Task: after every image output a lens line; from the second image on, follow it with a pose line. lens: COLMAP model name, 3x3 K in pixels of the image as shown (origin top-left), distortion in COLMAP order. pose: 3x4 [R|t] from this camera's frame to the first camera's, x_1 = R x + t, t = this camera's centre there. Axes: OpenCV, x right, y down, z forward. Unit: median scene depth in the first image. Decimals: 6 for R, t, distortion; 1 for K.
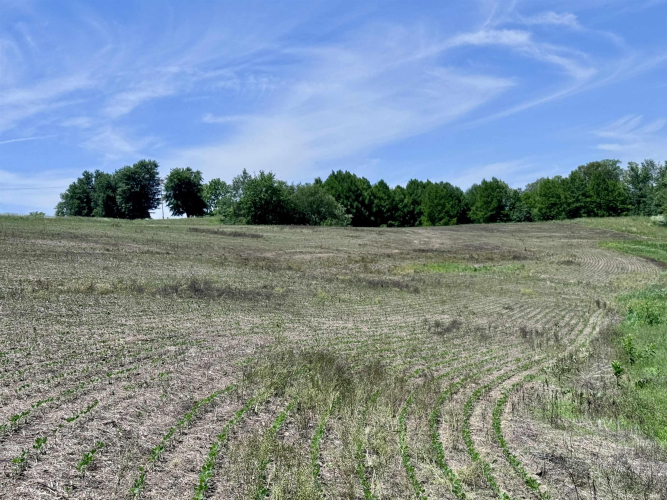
lens RADIAL K [[1020.4, 0, 334.3], [0, 1020.4, 249.8], [0, 0, 1]] dist [0.126370, 0.000000]
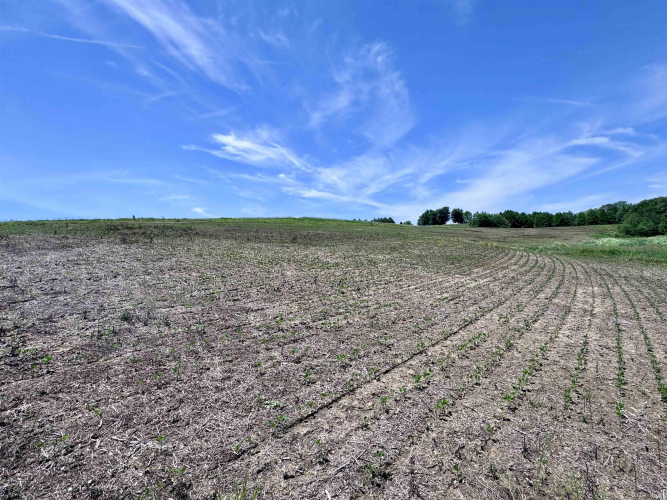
lens RADIAL K [[387.7, 0, 335.7], [0, 387.7, 247.0], [0, 0, 1]] dist [0.008393, 0.003170]
pose [[0.912594, 0.029554, -0.407797, 0.011255], [-0.013132, 0.998988, 0.043011, -0.004473], [0.408656, -0.033896, 0.912059, -0.320352]]
